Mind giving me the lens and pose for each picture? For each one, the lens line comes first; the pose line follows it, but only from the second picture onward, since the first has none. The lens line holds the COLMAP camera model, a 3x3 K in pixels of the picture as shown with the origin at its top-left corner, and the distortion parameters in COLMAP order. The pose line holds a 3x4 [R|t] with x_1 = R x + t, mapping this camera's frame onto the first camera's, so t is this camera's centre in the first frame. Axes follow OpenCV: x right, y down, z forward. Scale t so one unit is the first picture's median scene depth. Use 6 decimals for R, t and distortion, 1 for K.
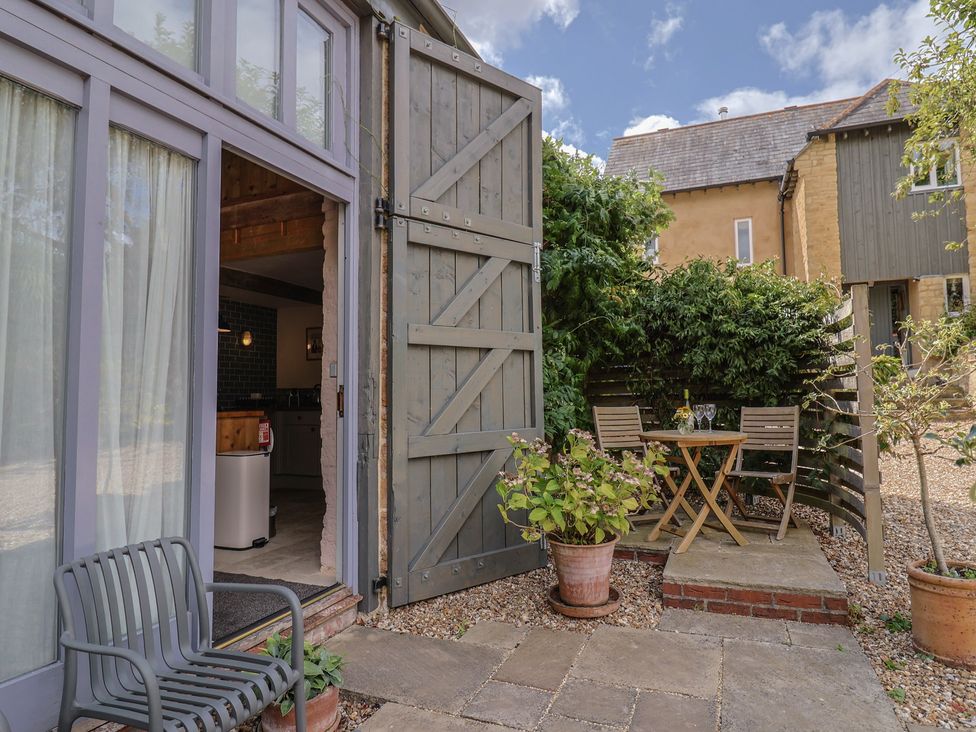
lens RADIAL K [[610.9, 0, 500.3], [0, 610.9, 366.6], [0, 0, 1]] dist [0.002946, -0.016344]
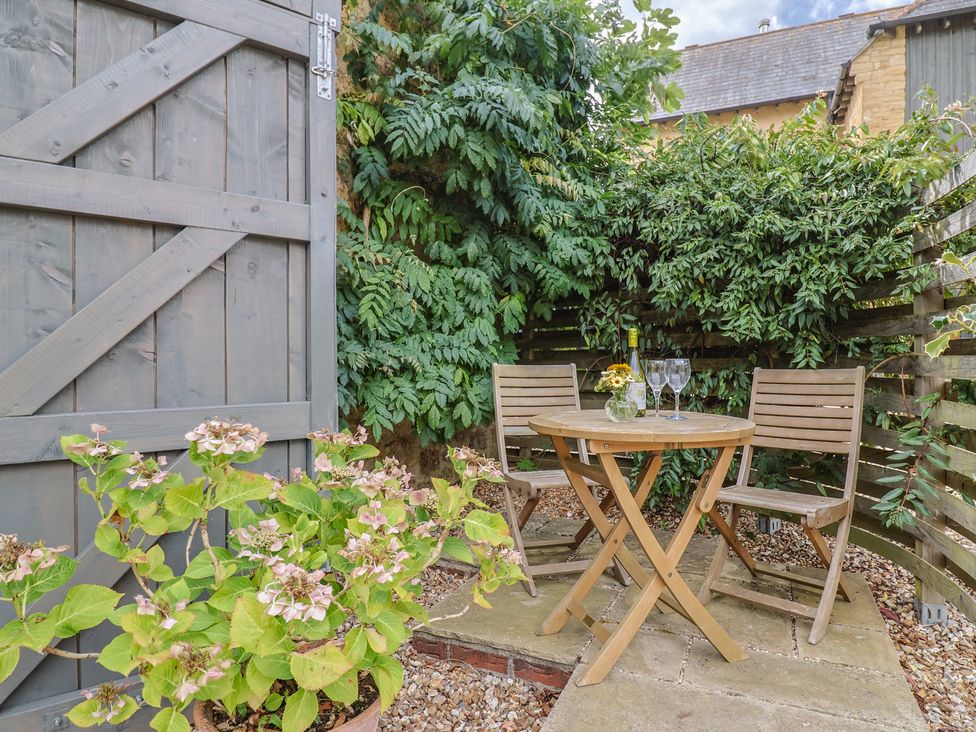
lens RADIAL K [[610.9, 0, 500.3], [0, 610.9, 366.6], [0, 0, 1]] dist [0.002946, -0.016344]
pose [[0.998678, 0.018223, -0.048070, 0.192514], [-0.015214, 0.997945, 0.062244, 0.033851], [0.049106, -0.061431, 0.996903, 0.439167]]
